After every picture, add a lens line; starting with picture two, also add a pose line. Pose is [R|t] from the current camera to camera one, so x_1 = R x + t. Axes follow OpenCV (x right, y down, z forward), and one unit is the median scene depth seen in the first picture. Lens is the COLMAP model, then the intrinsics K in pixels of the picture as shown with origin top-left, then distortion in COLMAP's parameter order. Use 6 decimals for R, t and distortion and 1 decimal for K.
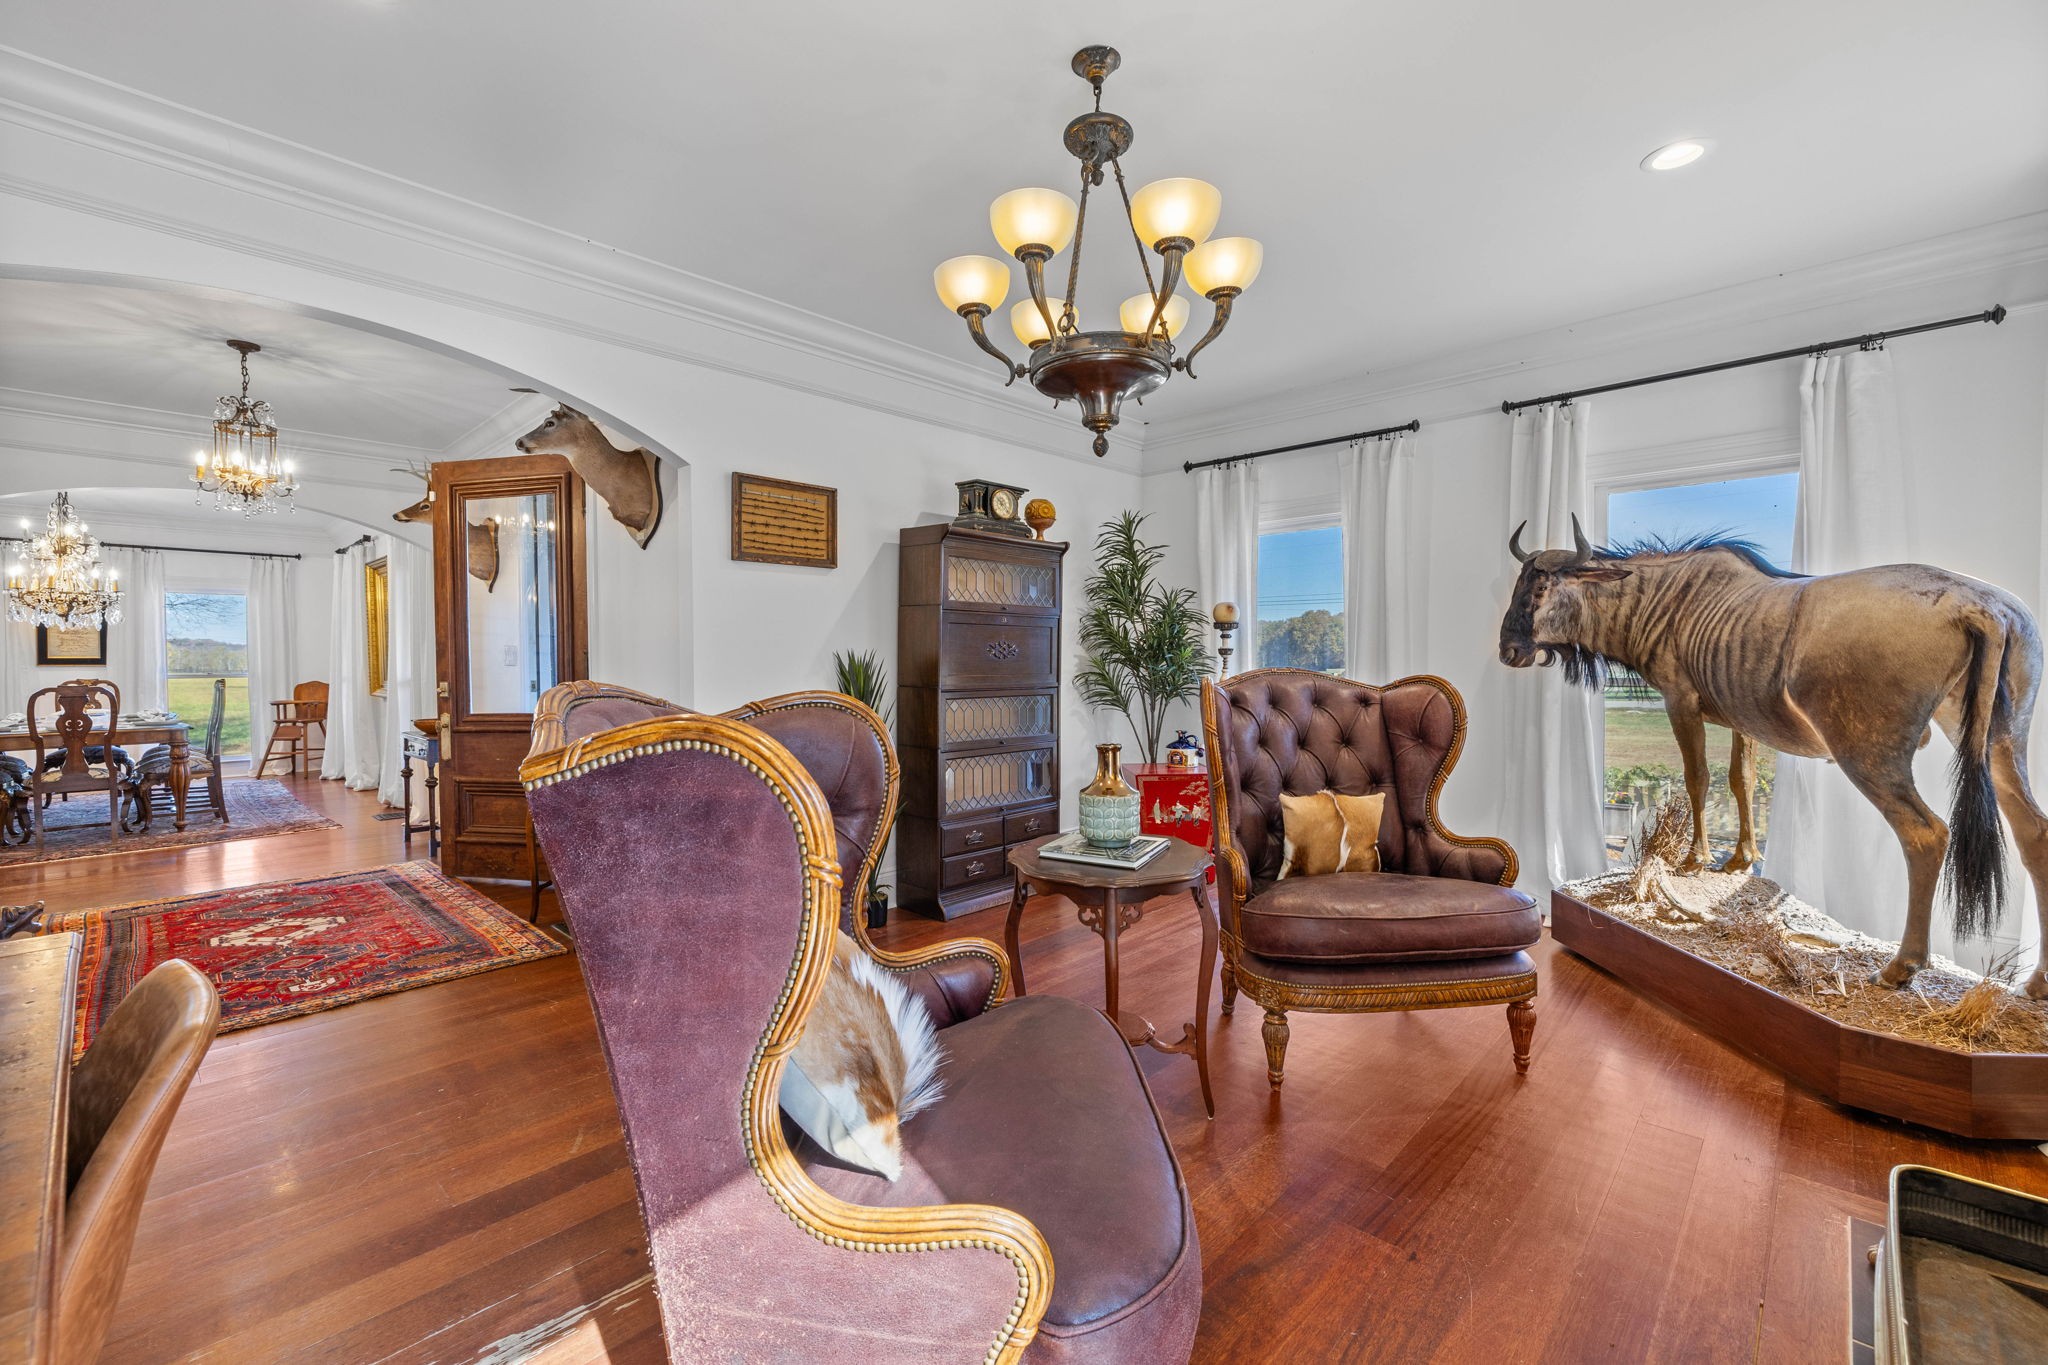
lens RADIAL K [[856.0, 0, 1024.0], [0, 856.0, 682.5], [0, 0, 1]] dist [-0.000273, 0.000149]
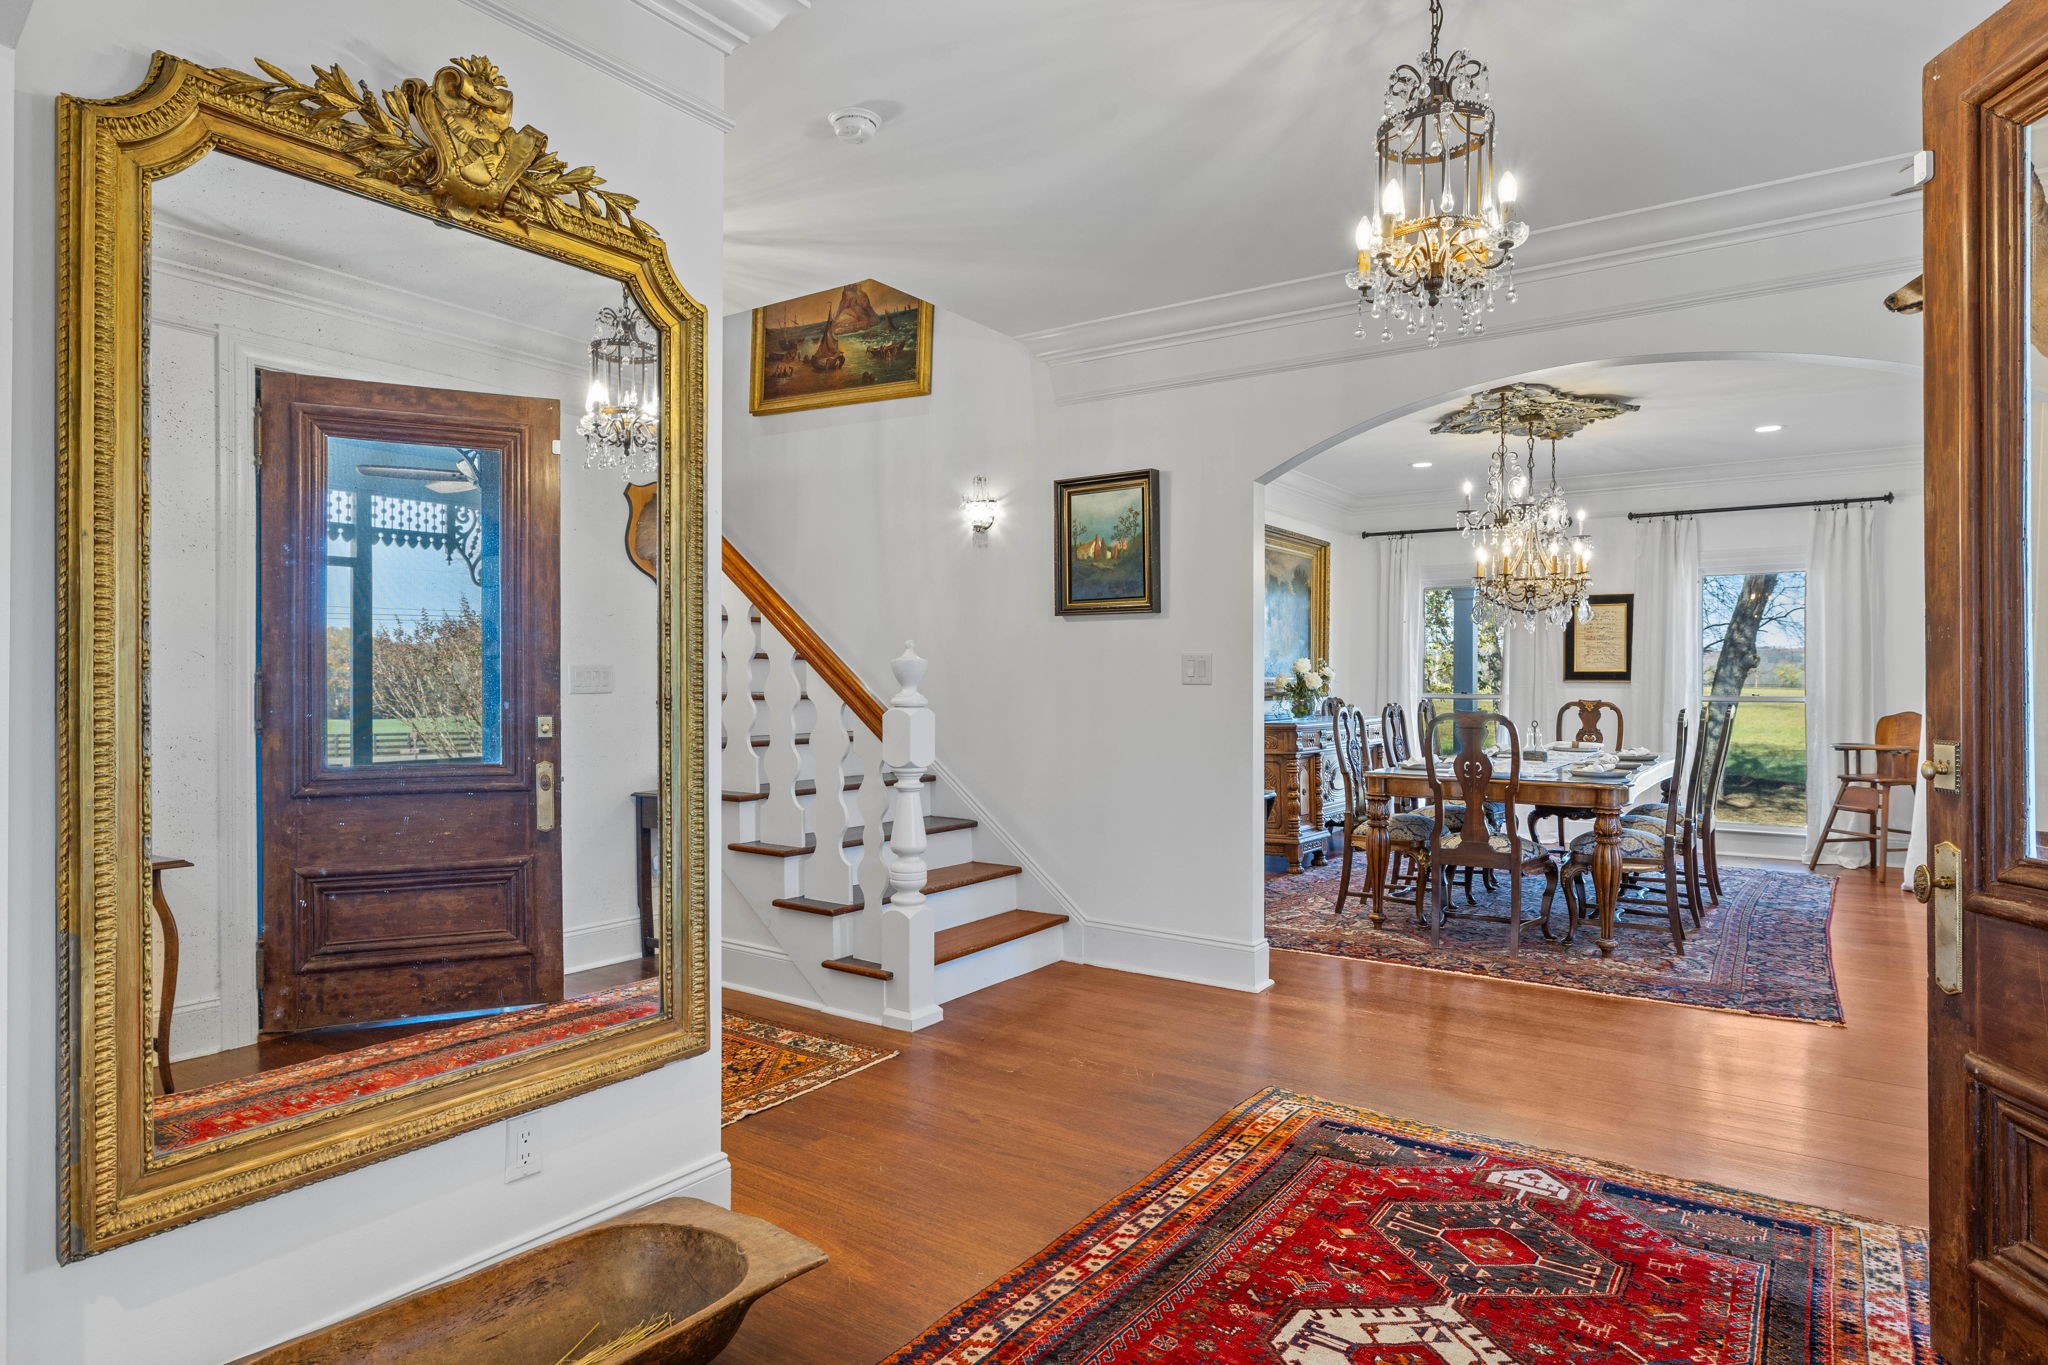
lens RADIAL K [[1154.1, 0, 1024.0], [0, 1154.1, 682.5], [0, 0, 1]] dist [0.038161, 0.000336]
pose [[0.159002, 0.007865, -0.987247, -0.261713], [-0.028404, 0.999591, 0.003389, -0.012699], [0.986870, 0.027502, 0.159160, 0.516131]]
